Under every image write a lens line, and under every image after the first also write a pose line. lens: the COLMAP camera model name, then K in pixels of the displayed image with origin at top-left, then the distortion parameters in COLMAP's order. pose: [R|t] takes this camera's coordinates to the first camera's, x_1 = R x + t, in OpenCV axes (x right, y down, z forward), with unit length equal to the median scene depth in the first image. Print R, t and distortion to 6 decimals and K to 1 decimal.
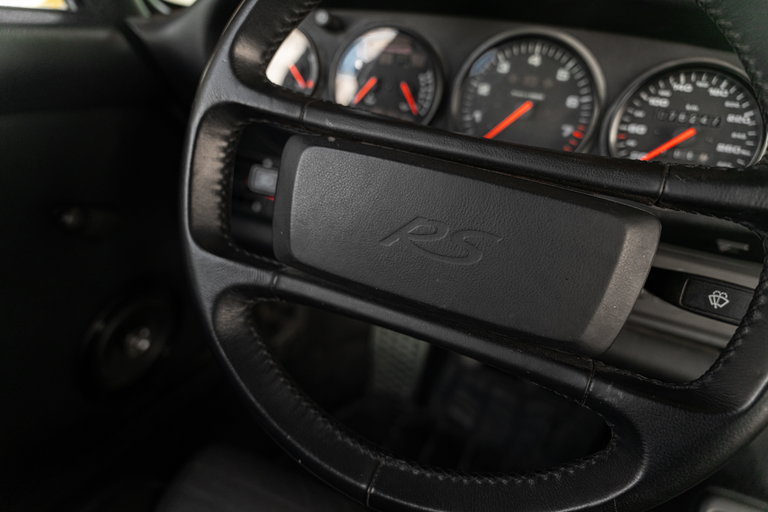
lens RADIAL K [[506.0, 0, 384.0], [0, 506.0, 256.0], [0, 0, 1]] dist [-0.009221, -0.003073]
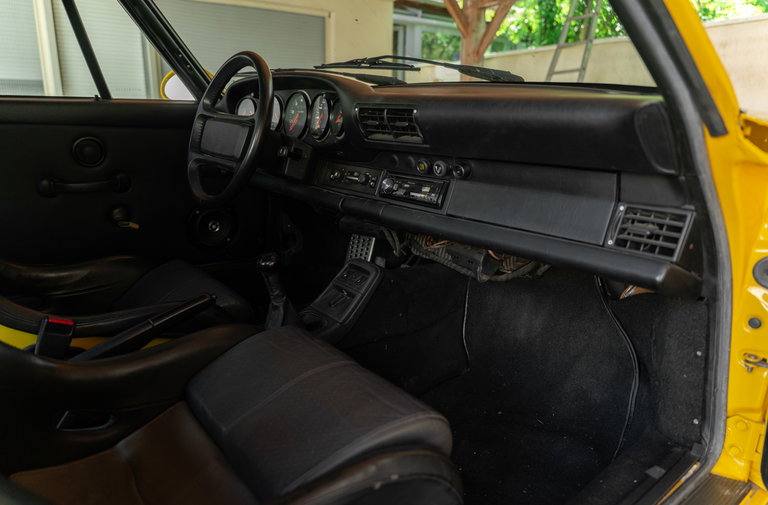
lens RADIAL K [[527.5, 0, 390.1], [0, 527.5, 257.3], [0, 0, 1]] dist [-0.009750, -0.002607]
pose [[0.895948, 0.036222, -0.442679, 2.421101], [-0.121055, 0.978851, -0.164913, 1.075948], [0.427344, 0.201342, 0.881385, -1.478099]]
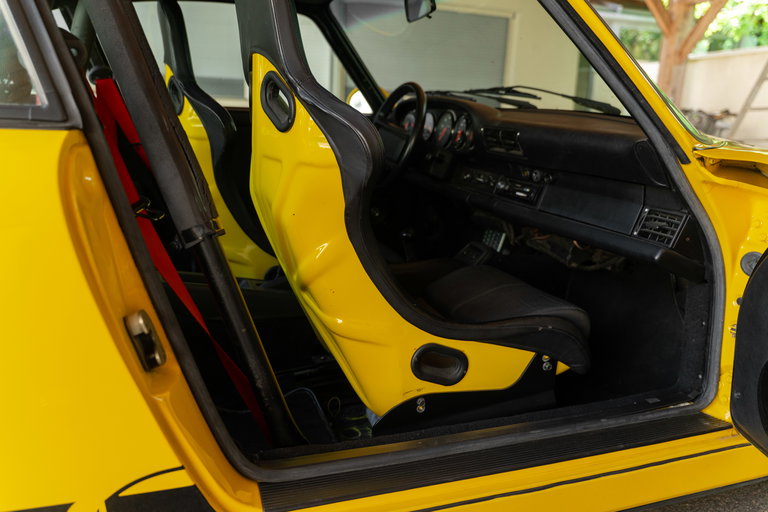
lens RADIAL K [[585.1, 0, 384.0], [0, 585.1, 256.0], [0, 0, 1]] dist [0.002732, 0.001994]
pose [[0.712887, 0.111775, -0.692314, 3.519034], [-0.274029, 0.953127, -0.128288, 1.484647], [0.645524, 0.281169, 0.710101, -2.459493]]
